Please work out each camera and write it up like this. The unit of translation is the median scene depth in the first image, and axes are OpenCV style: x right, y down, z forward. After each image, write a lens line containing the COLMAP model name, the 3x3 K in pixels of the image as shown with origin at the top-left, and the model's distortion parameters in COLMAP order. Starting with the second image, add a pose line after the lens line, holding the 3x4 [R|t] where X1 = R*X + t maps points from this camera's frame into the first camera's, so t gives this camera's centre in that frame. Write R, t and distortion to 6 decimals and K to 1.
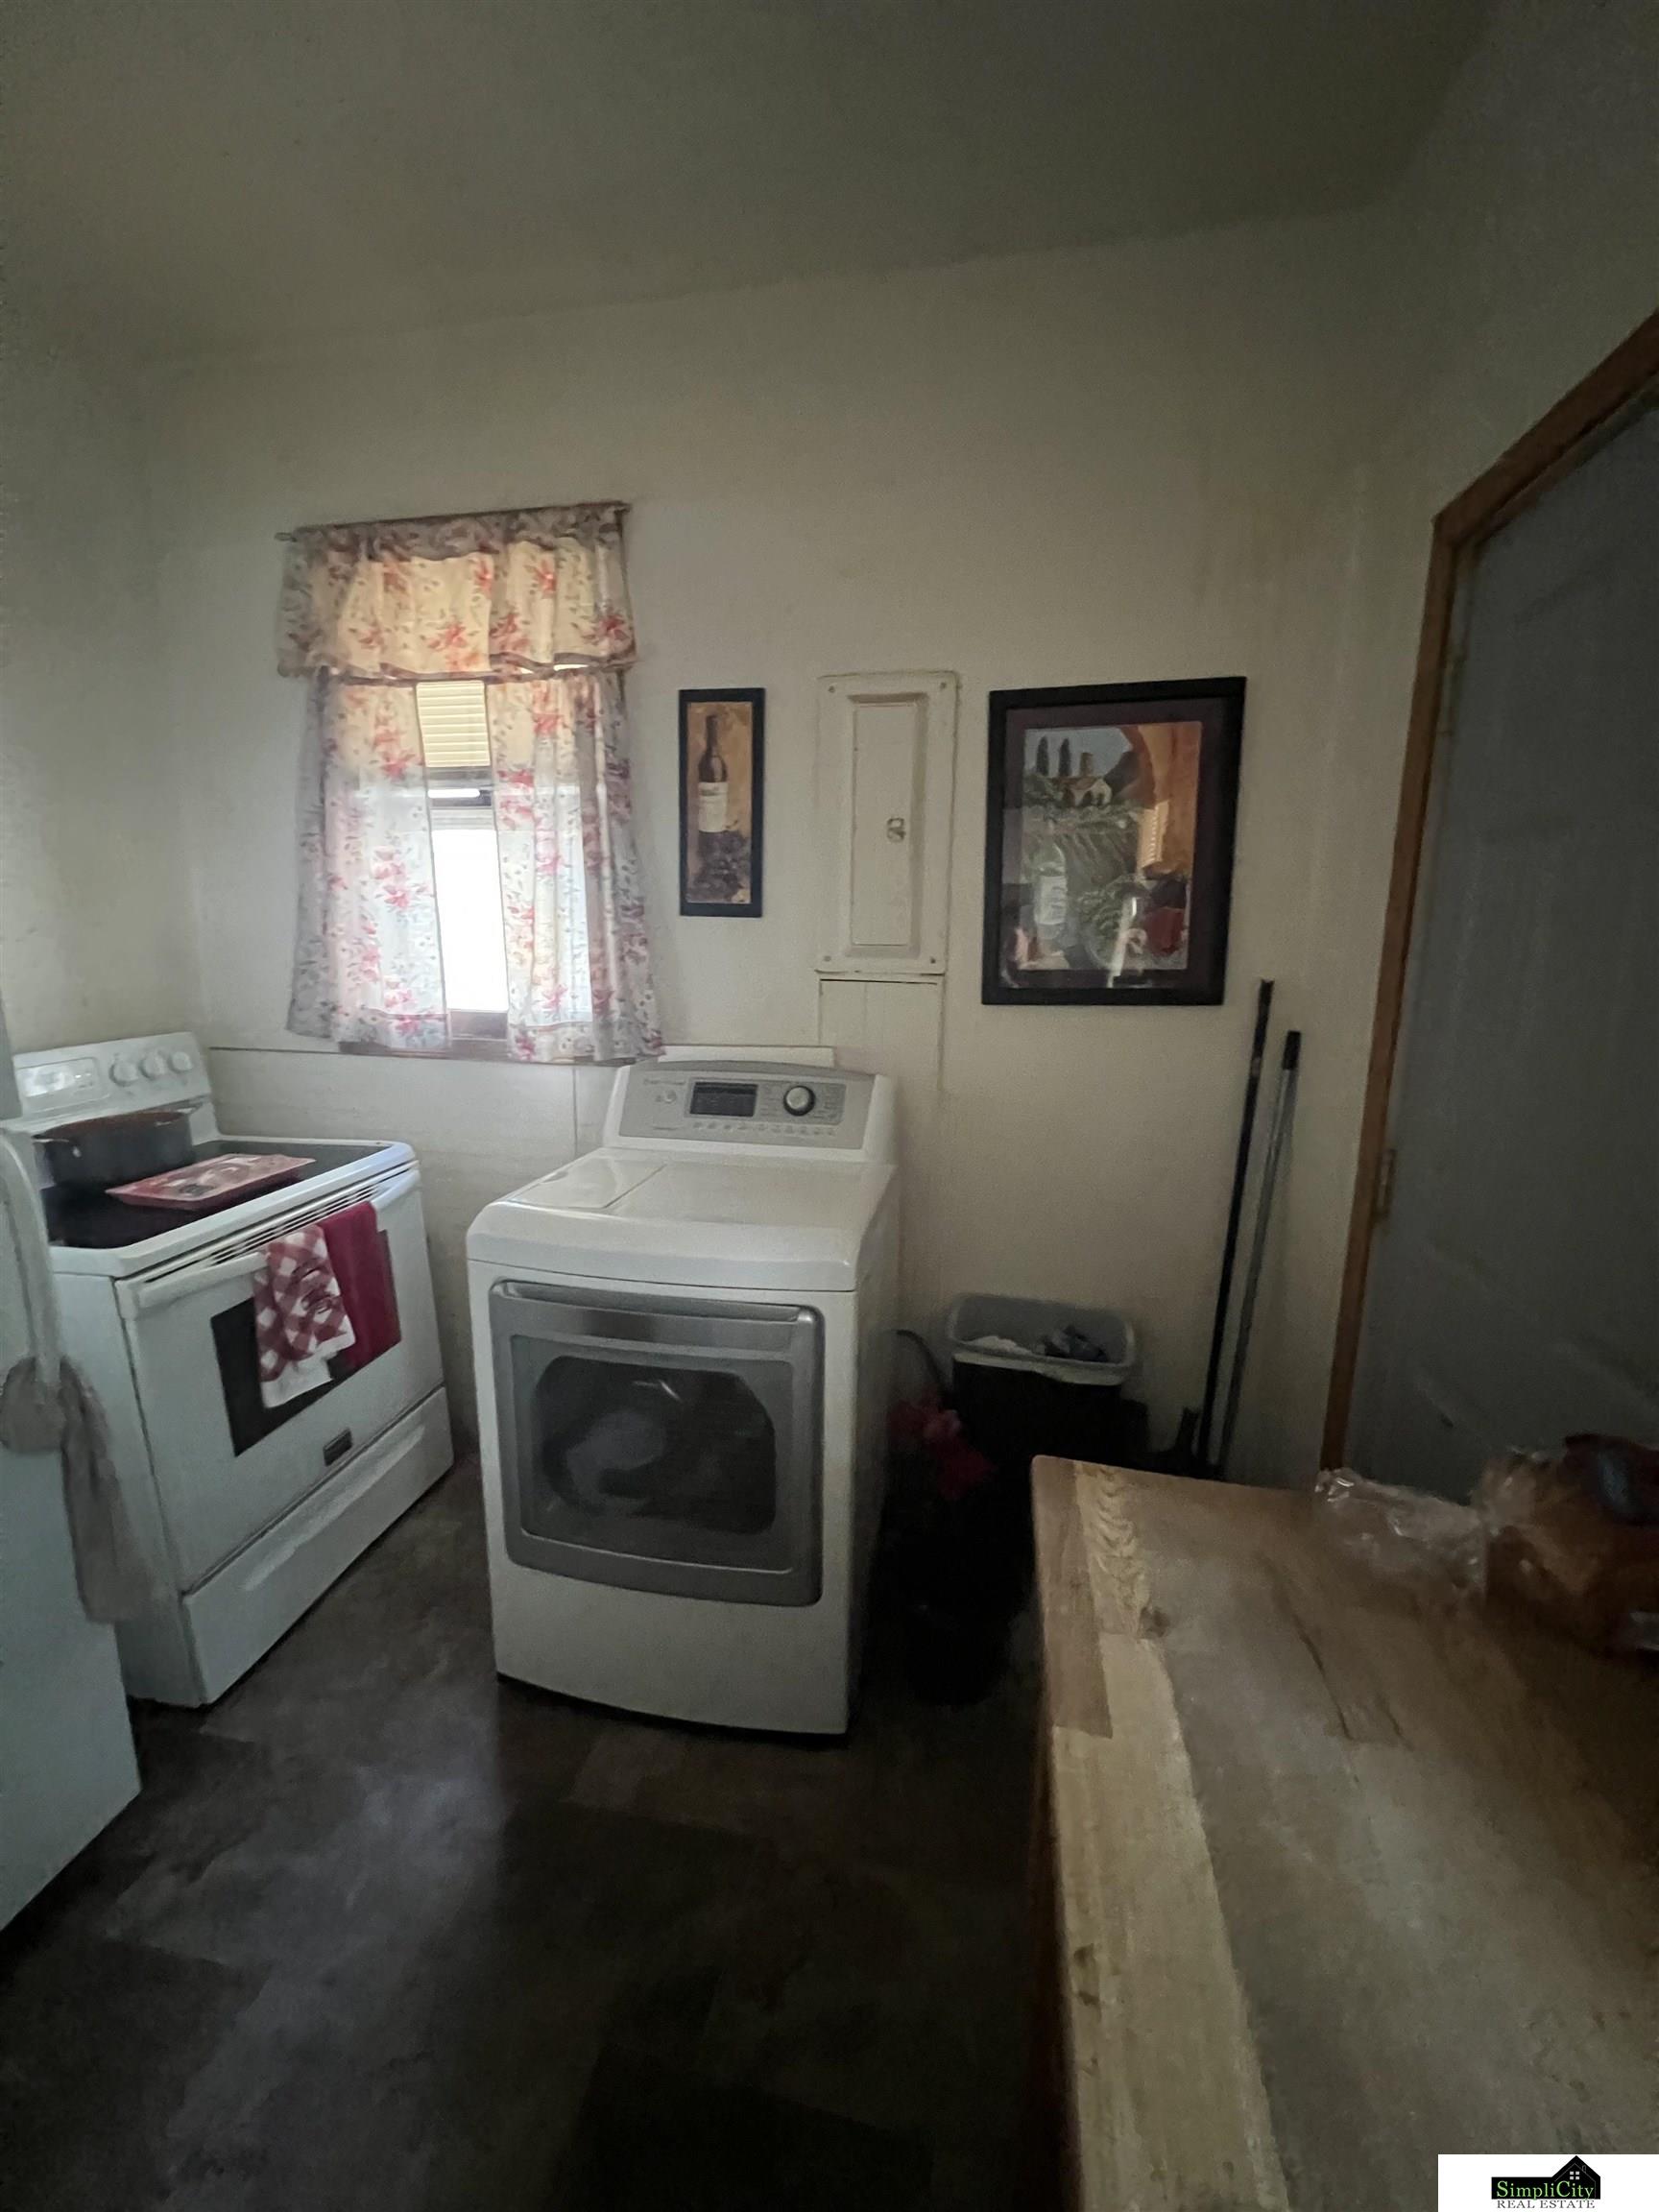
lens RADIAL K [[883.9, 0, 832.3], [0, 883.9, 1103.8], [0, 0, 1]] dist [-0.001663, 0.000385]
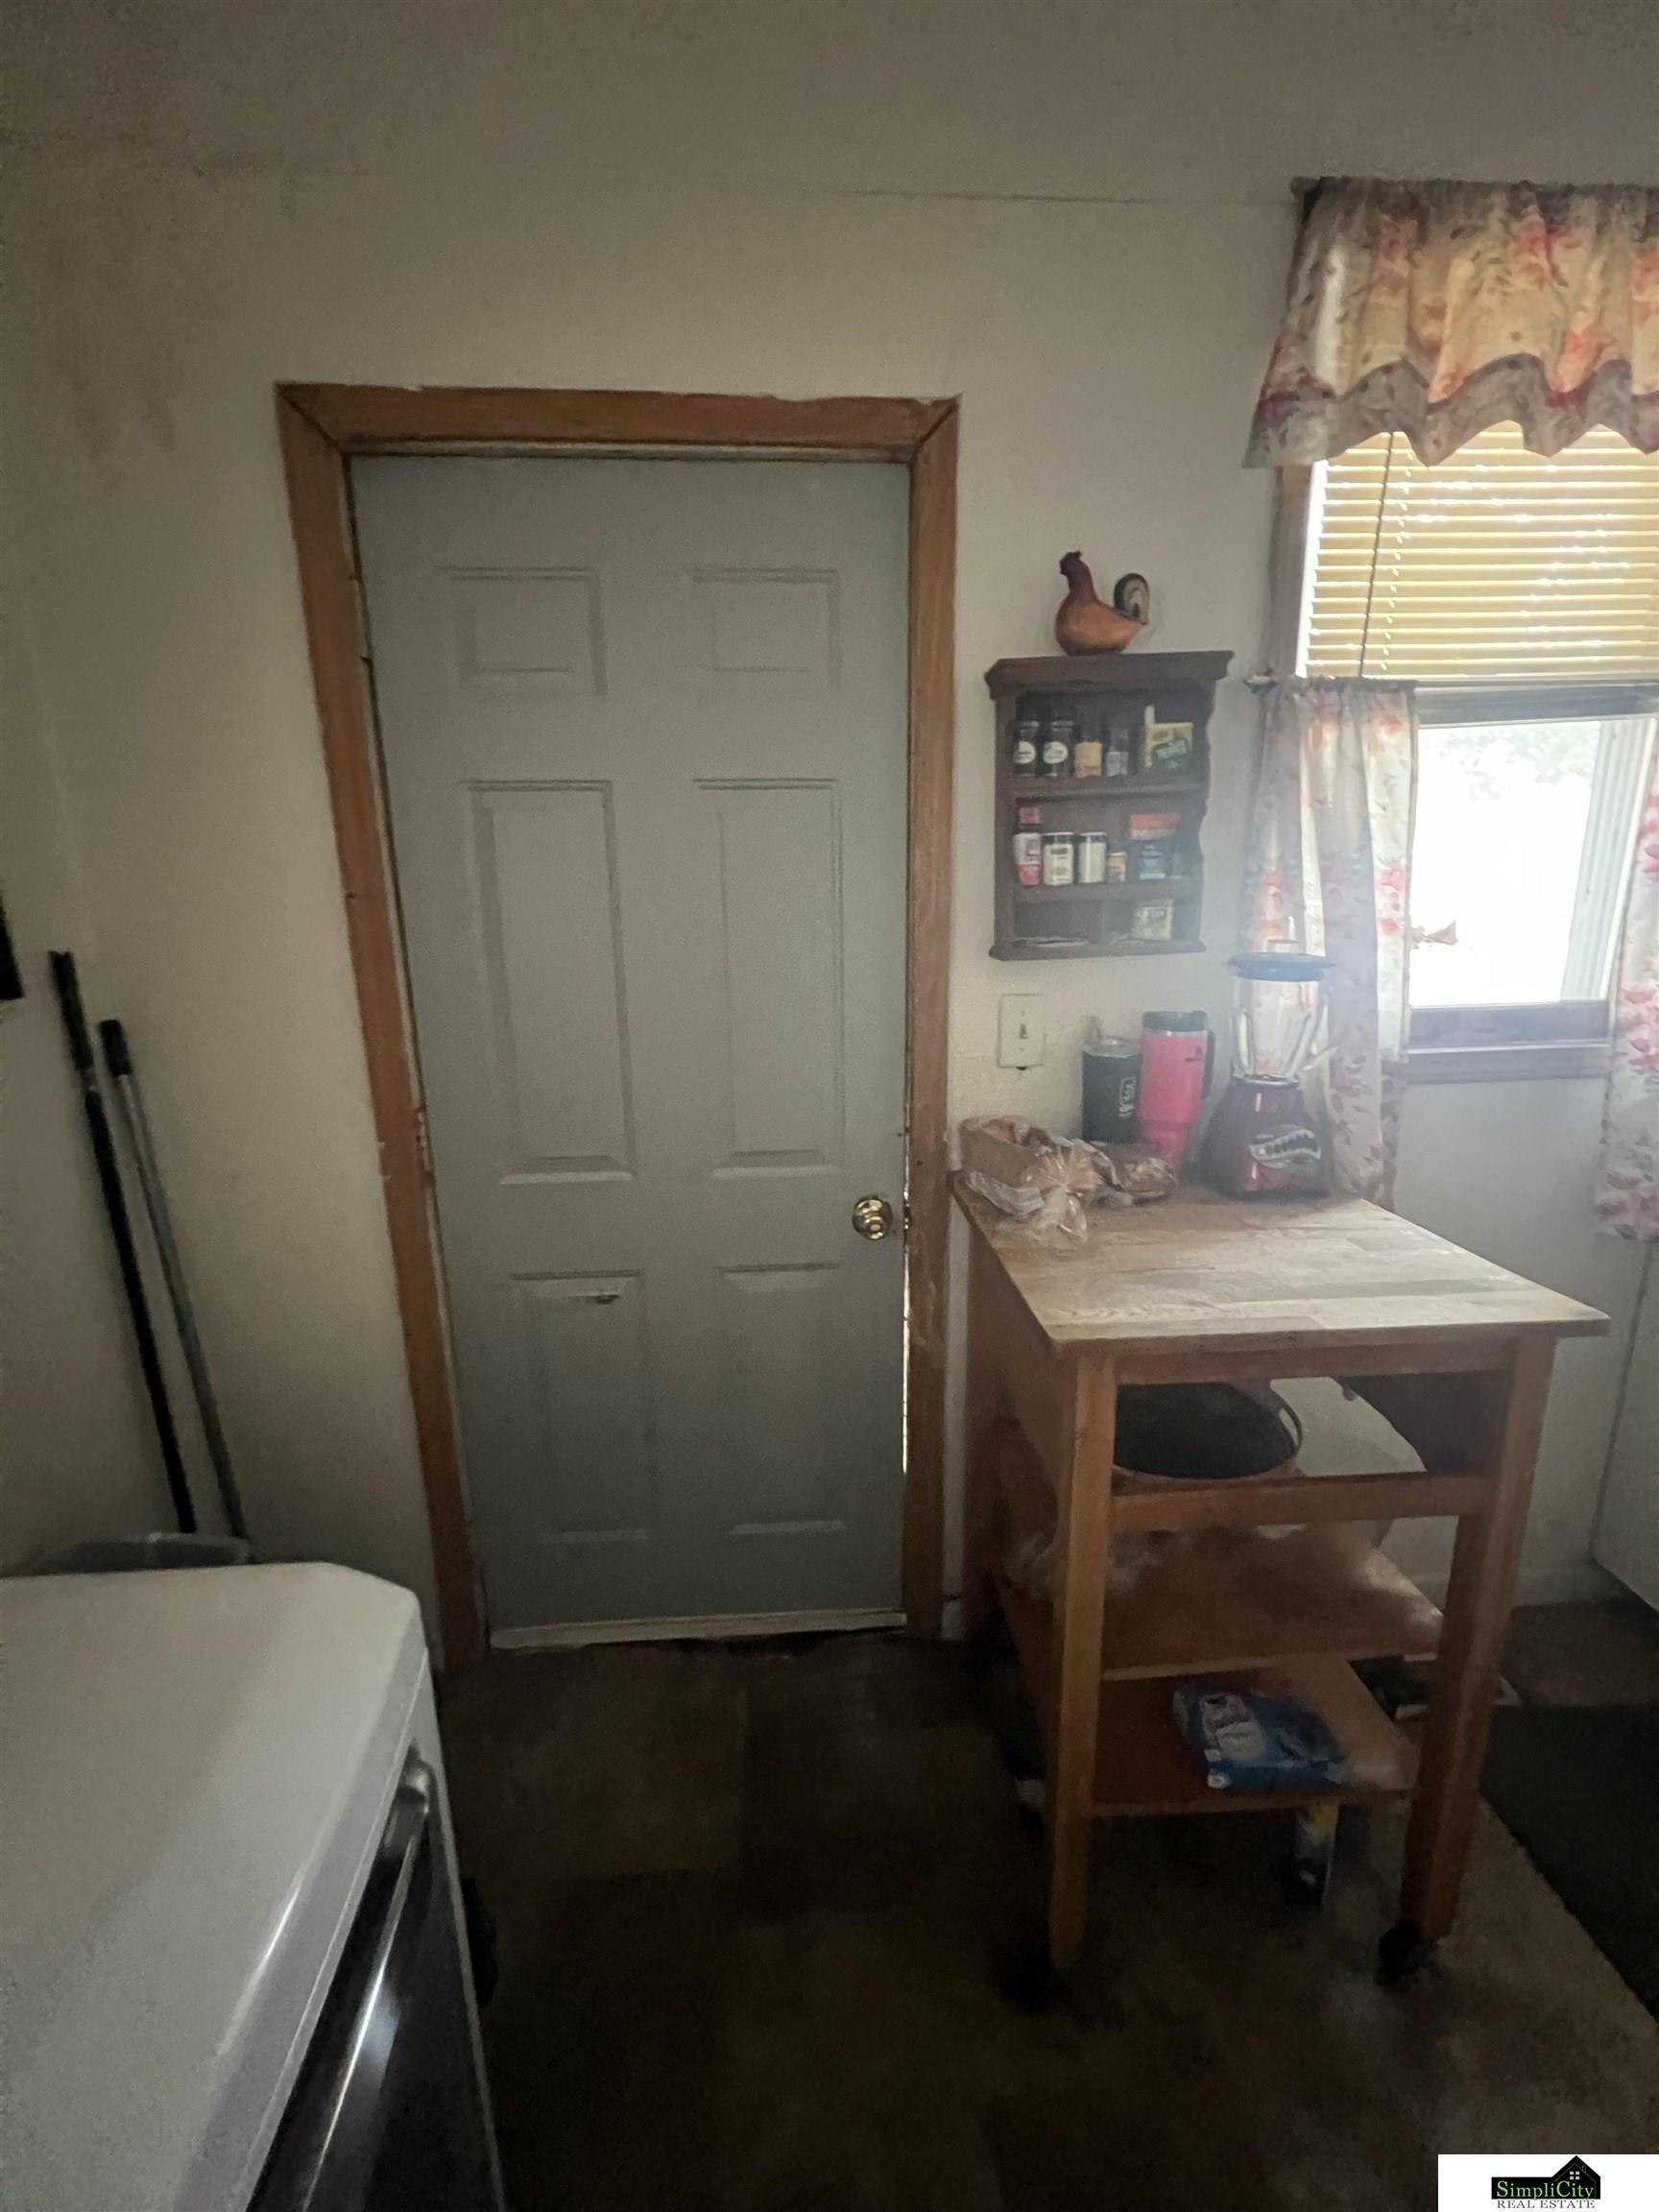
lens RADIAL K [[883.9, 0, 832.3], [0, 883.9, 1103.8], [0, 0, 1]] dist [-0.001663, 0.000385]
pose [[-0.212582, -0.224349, 0.951040, -0.314988], [0.184331, 0.946604, 0.264505, -0.104809], [-0.959599, 0.231535, -0.159876, 0.595208]]
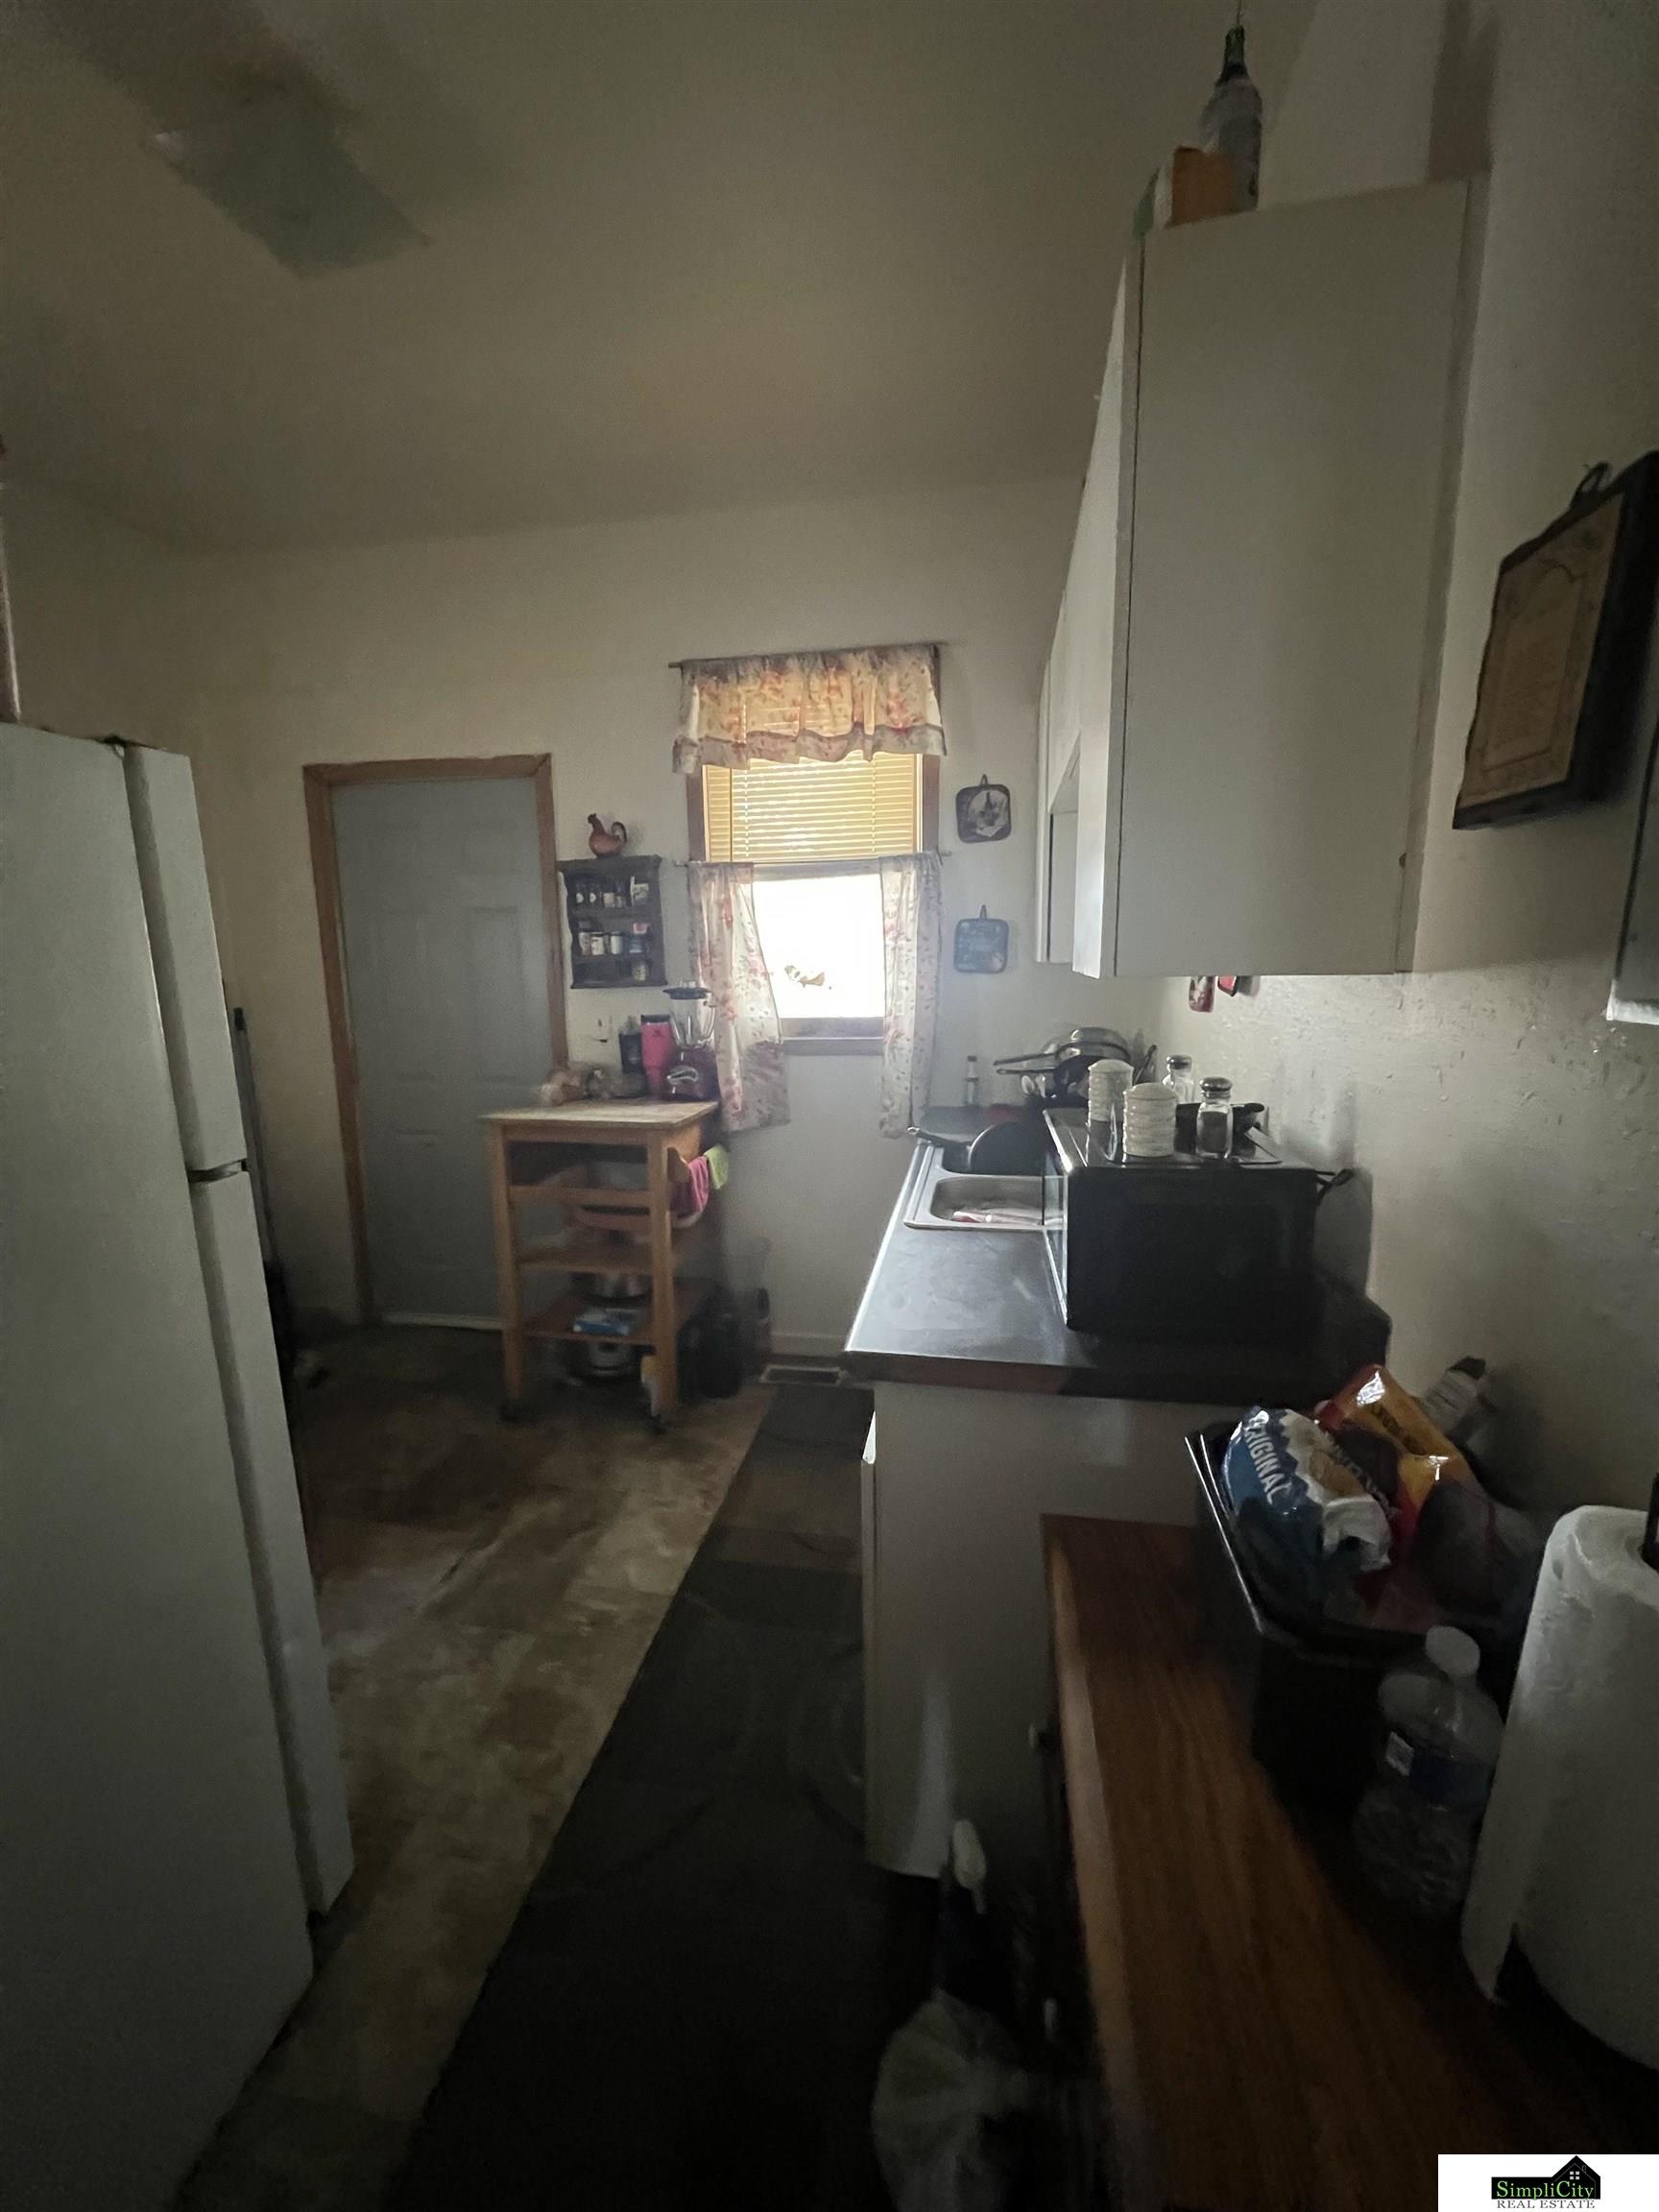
lens RADIAL K [[883.9, 0, 832.3], [0, 883.9, 1103.8], [0, 0, 1]] dist [-0.001663, 0.000385]
pose [[0.018069, -0.174310, 0.984525, -1.297701], [0.185652, 0.968147, 0.168003, 0.029208], [-0.982449, 0.179744, 0.049855, -0.236539]]
